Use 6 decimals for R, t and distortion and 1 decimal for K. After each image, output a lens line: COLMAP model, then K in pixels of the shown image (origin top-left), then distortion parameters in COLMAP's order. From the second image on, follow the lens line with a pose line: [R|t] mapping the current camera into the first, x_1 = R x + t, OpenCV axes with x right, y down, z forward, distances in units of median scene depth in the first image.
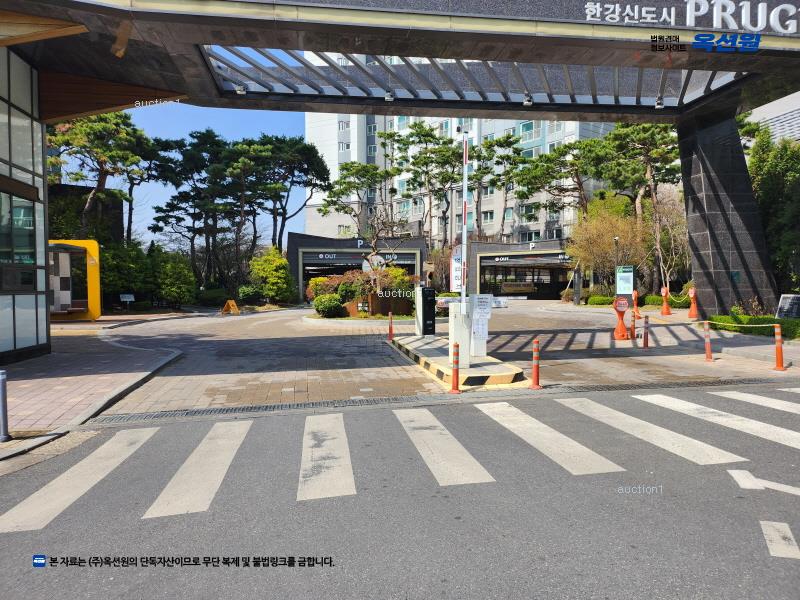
lens RADIAL K [[566.4, 0, 410.2], [0, 566.4, 321.9], [0, 0, 1]] dist [0.063097, -0.067224]
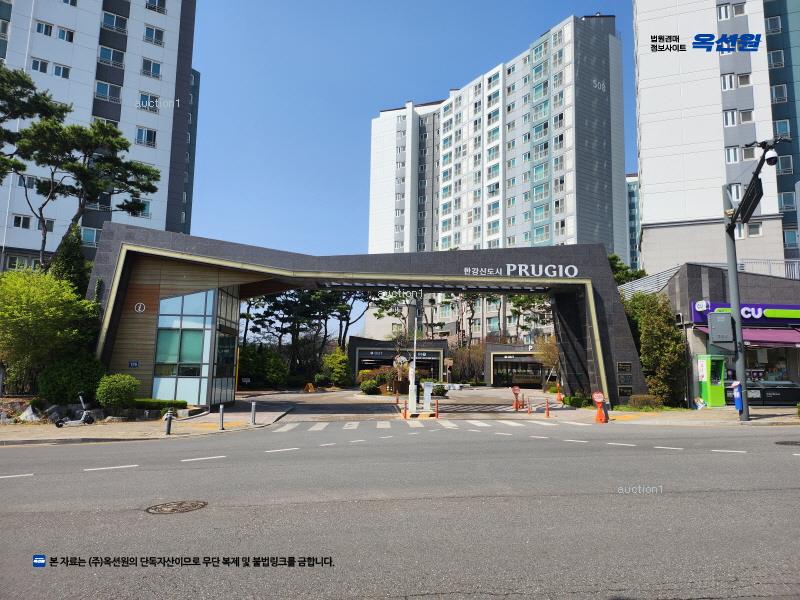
lens RADIAL K [[566.4, 0, 399.4], [0, 566.4, 301.0], [0, 0, 1]] dist [0.063097, -0.067224]
pose [[0.991898, 0.006059, -0.126893, 0.085767], [-0.030027, 0.981741, -0.187837, 0.018105], [0.123438, 0.190126, 0.973969, -0.370450]]
